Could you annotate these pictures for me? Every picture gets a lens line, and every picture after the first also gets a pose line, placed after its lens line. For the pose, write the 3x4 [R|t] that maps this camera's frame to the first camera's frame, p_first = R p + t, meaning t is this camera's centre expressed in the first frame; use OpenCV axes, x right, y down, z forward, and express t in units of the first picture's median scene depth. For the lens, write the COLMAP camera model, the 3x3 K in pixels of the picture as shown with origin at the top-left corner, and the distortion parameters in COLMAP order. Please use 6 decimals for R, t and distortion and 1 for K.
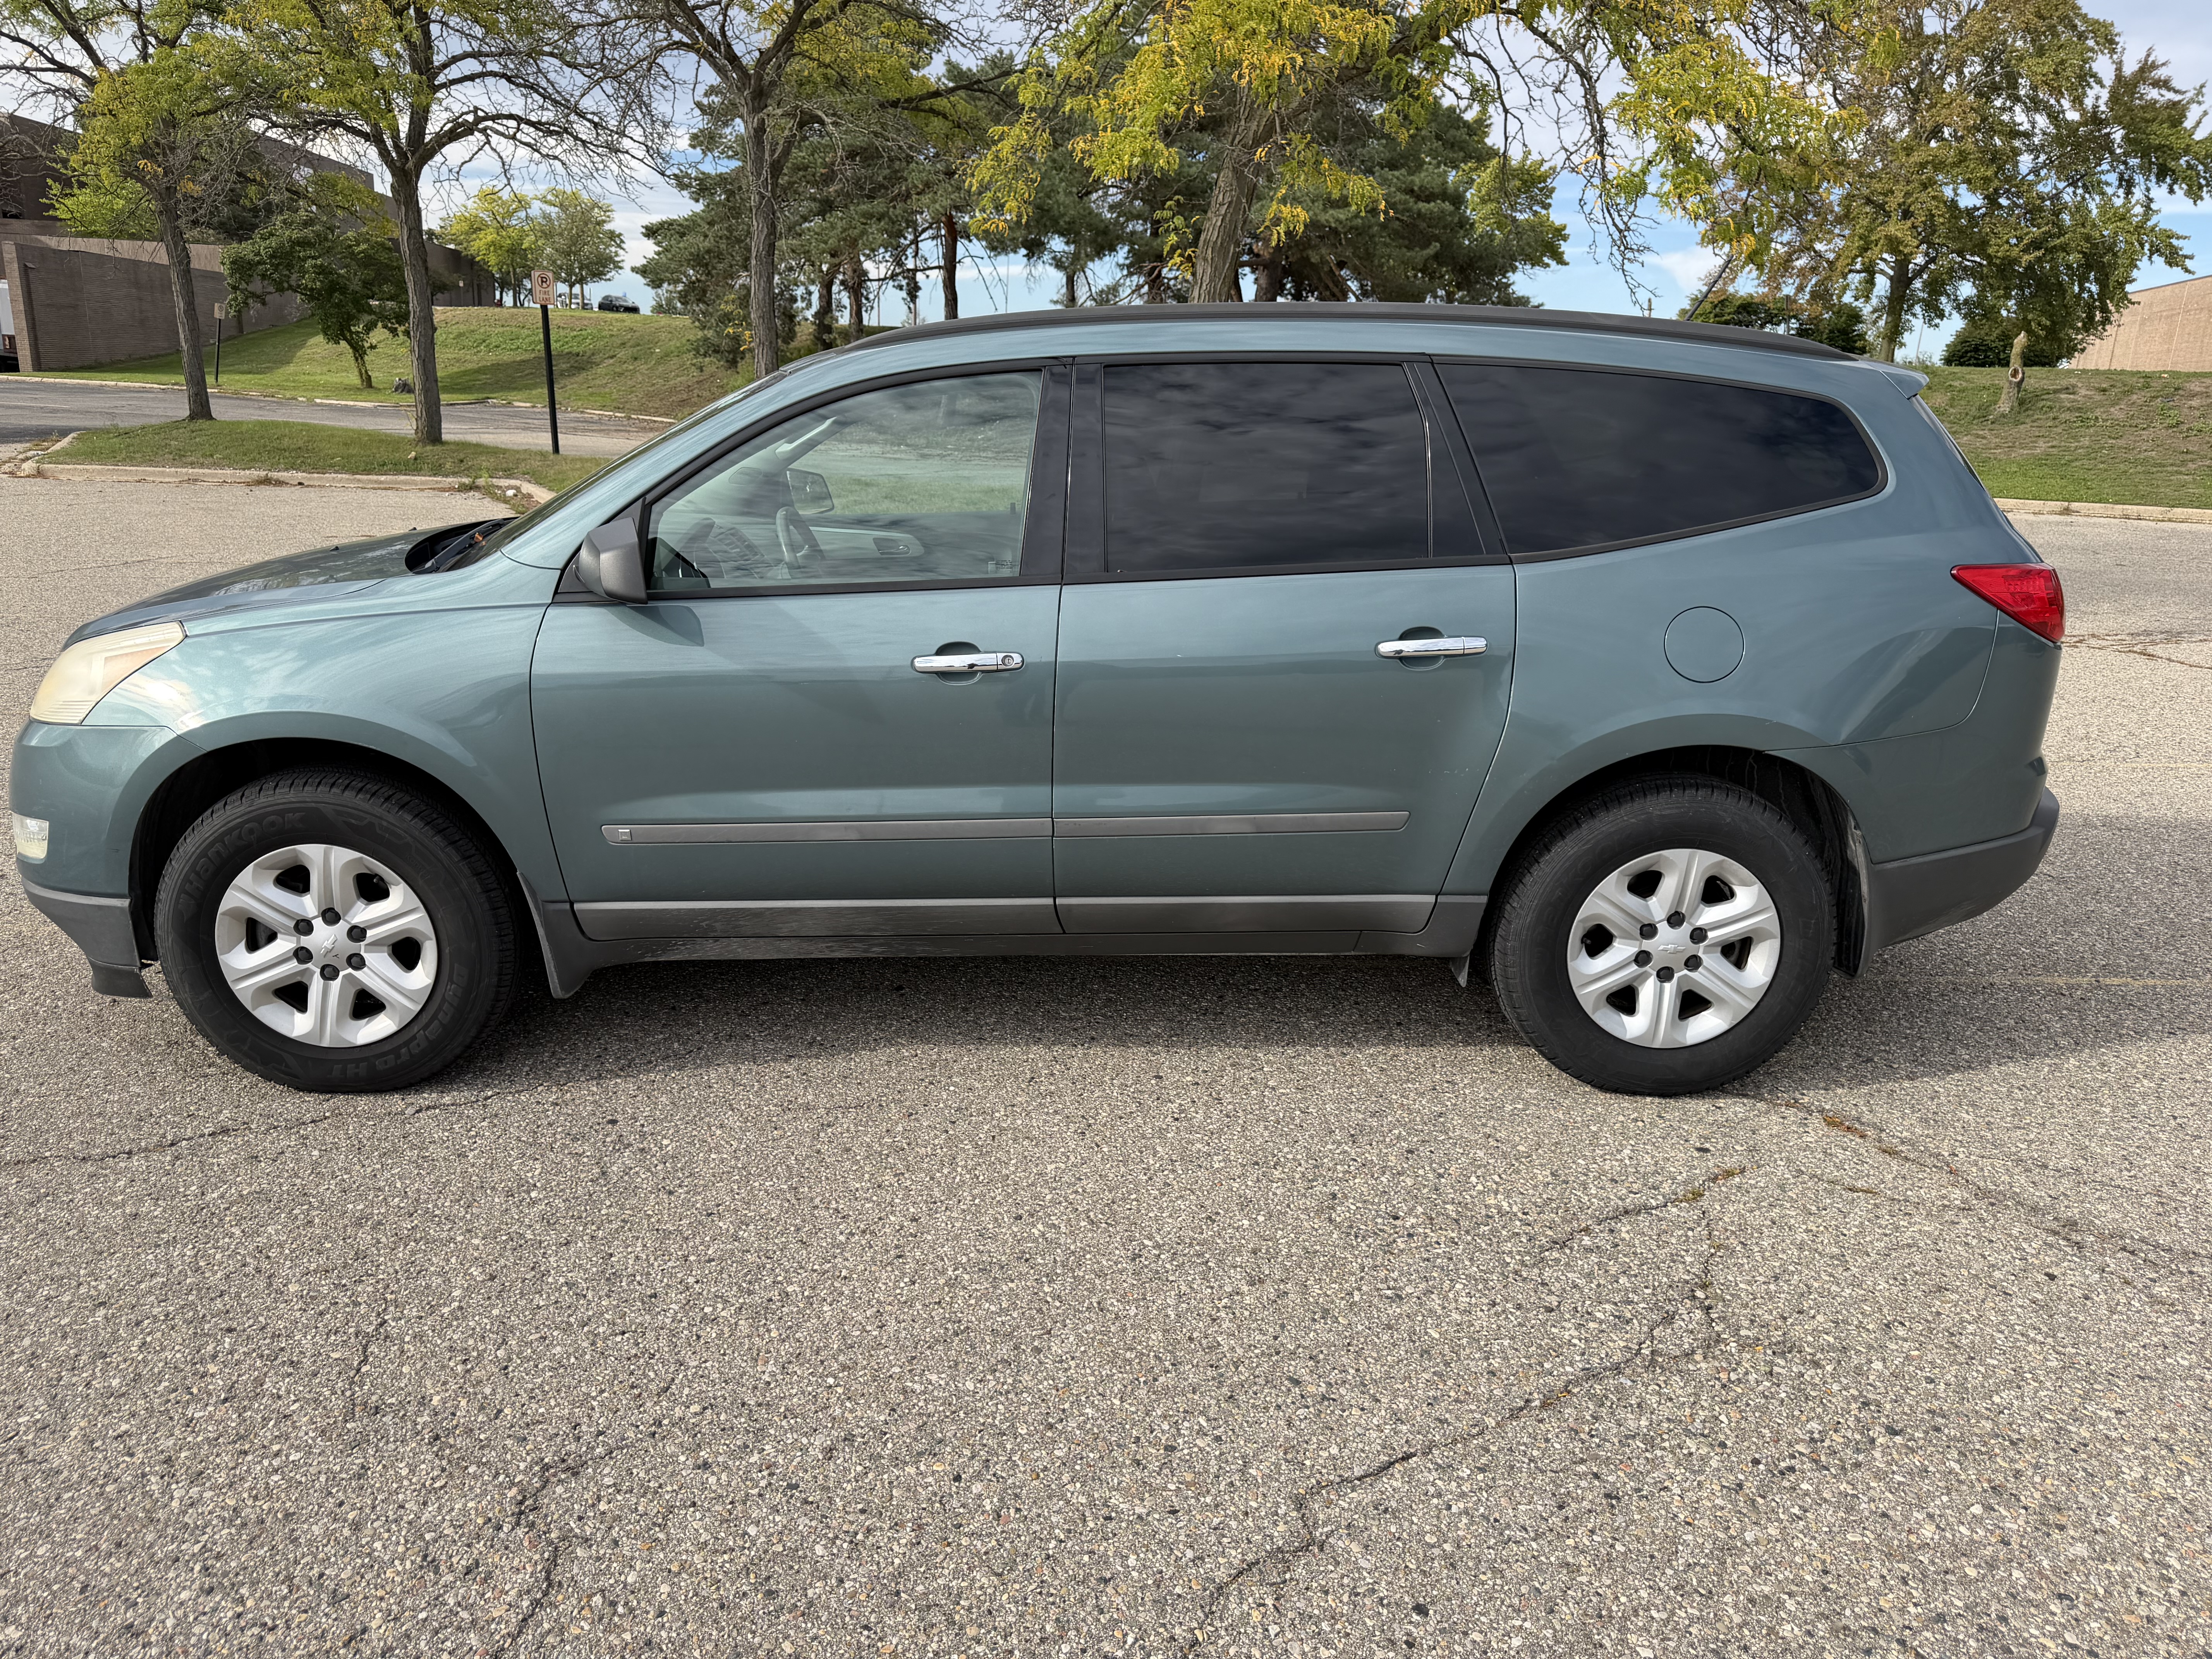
lens RADIAL K [[1545.7, 0, 1100.8], [0, 1545.7, 827.3], [0, 0, 1]] dist [0.019663, -0.022540]
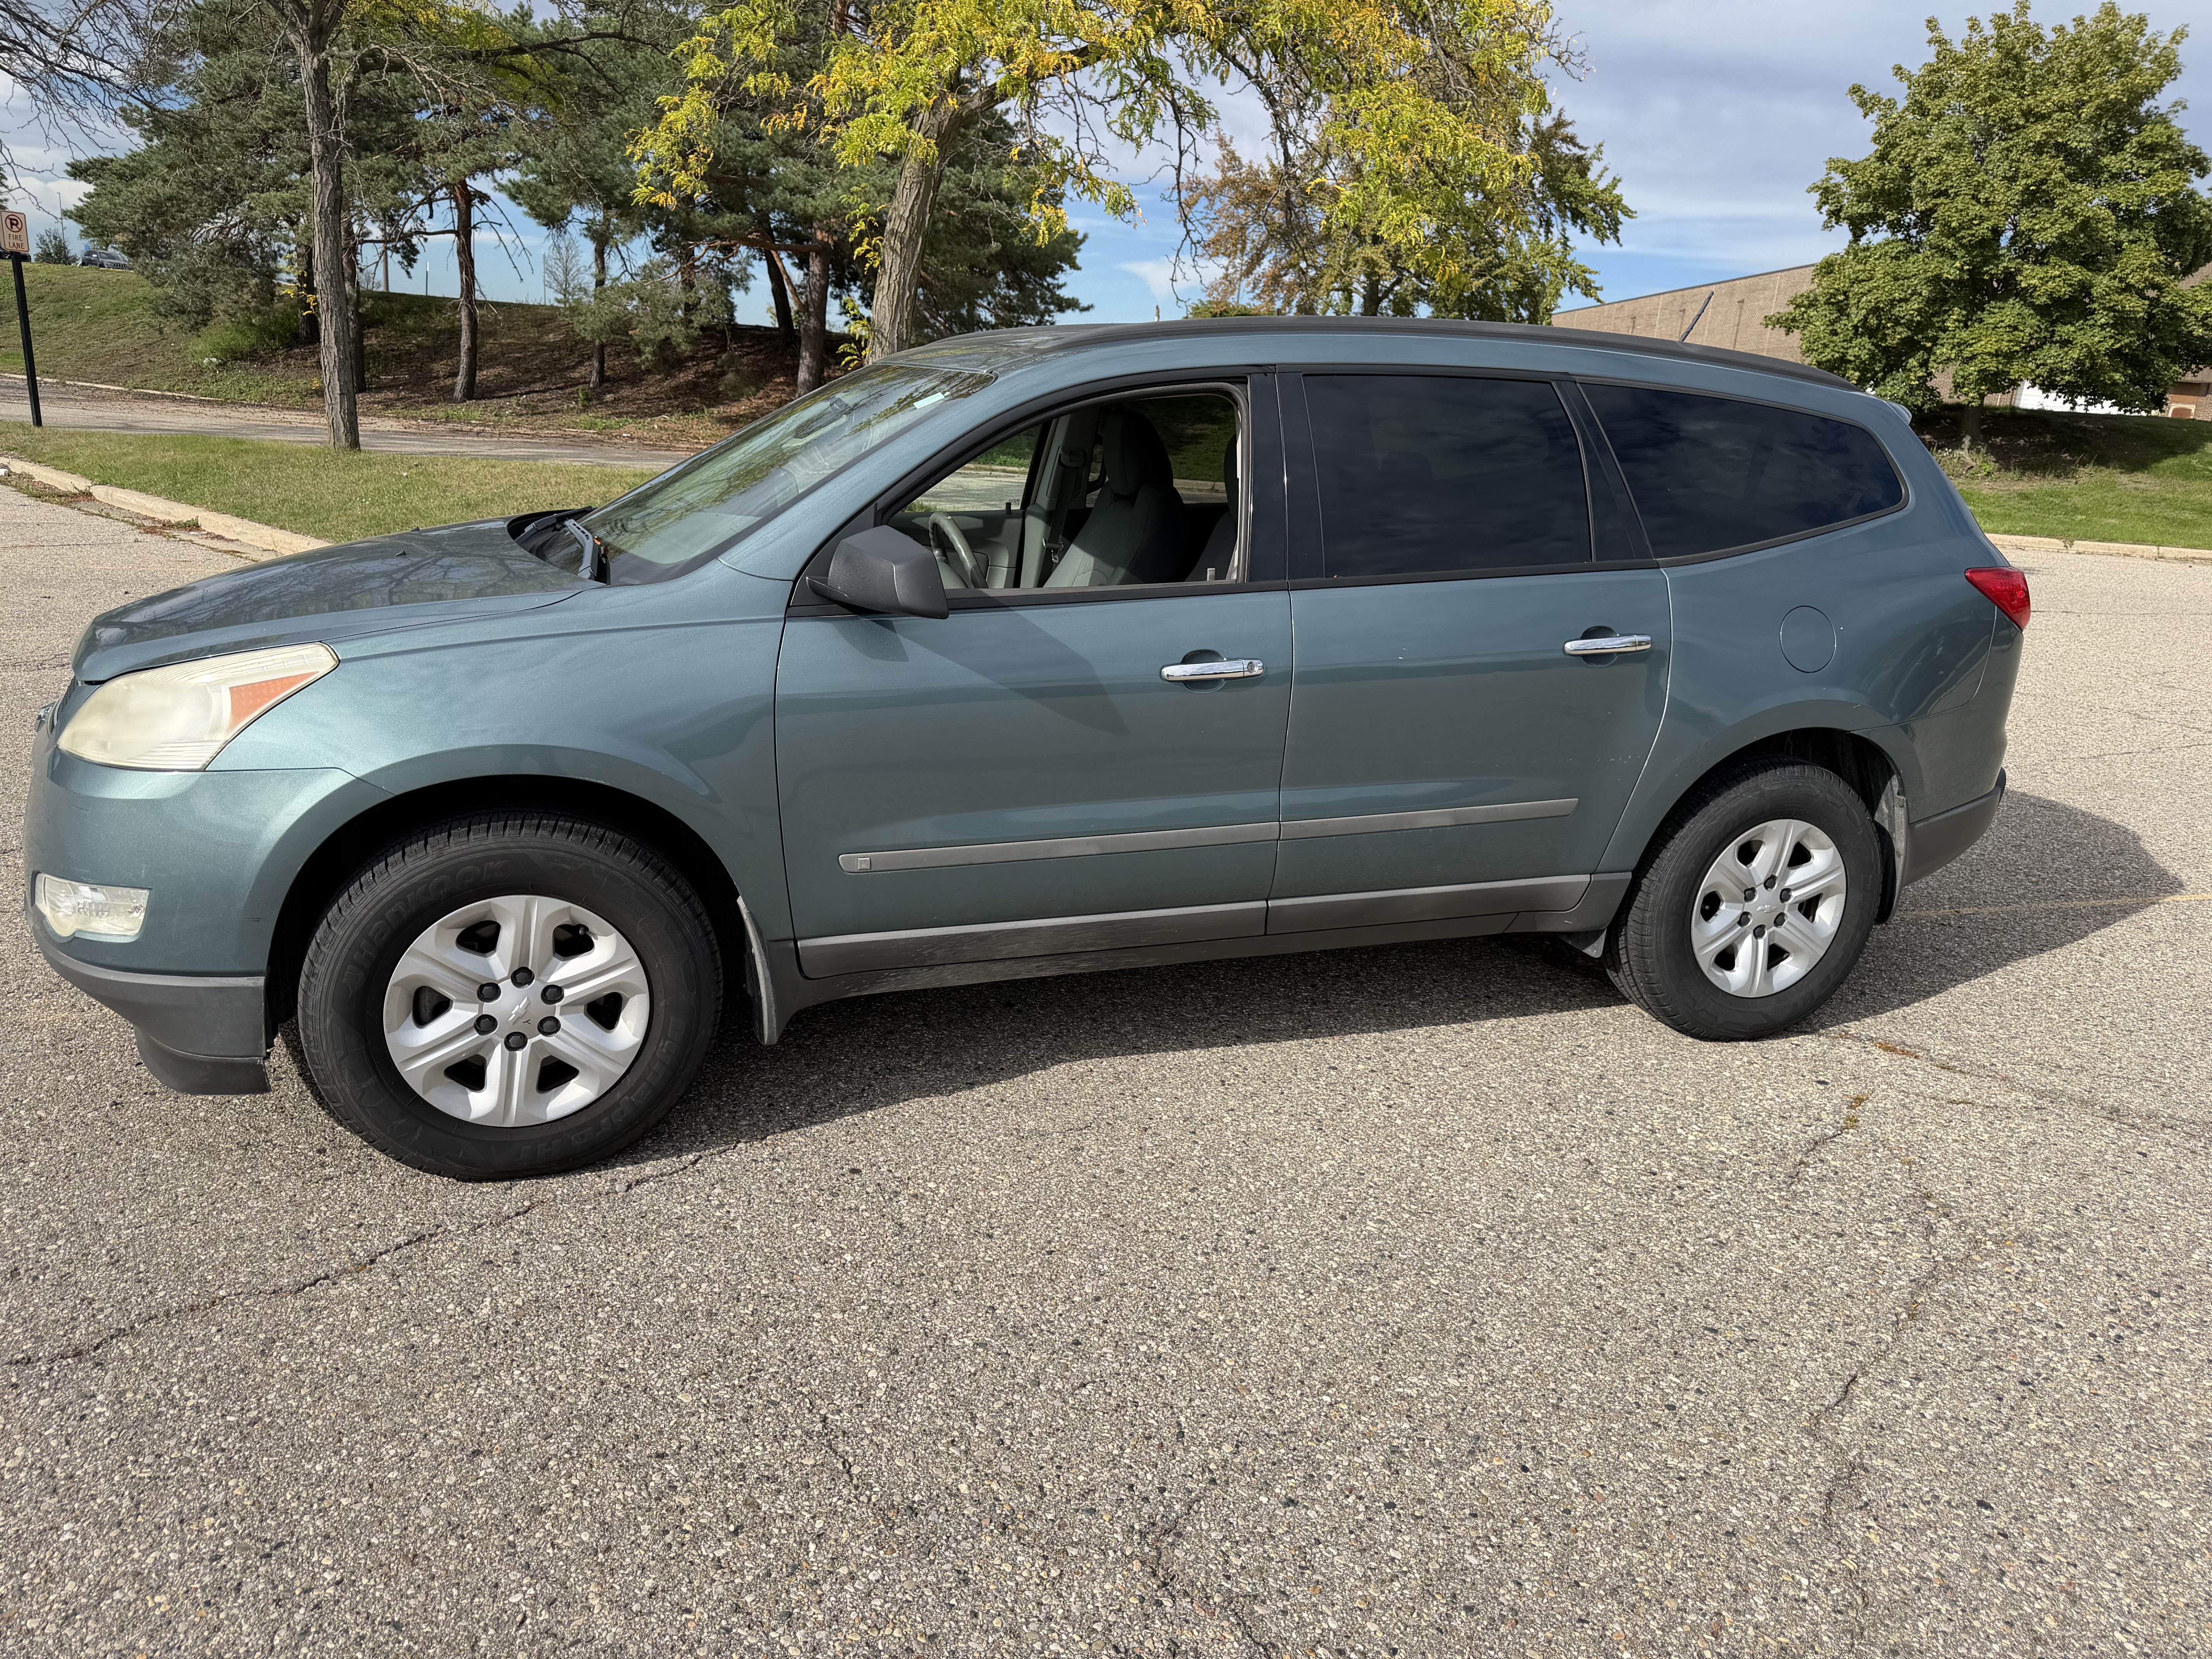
lens RADIAL K [[1545.7, 0, 1082.1], [0, 1545.7, 818.6], [0, 0, 1]] dist [0.019663, -0.022540]
pose [[0.952369, -0.051432, 0.300579, -0.446646], [0.050865, 0.998658, 0.009719, -0.023598], [-0.300675, 0.006033, 0.953707, 0.072102]]
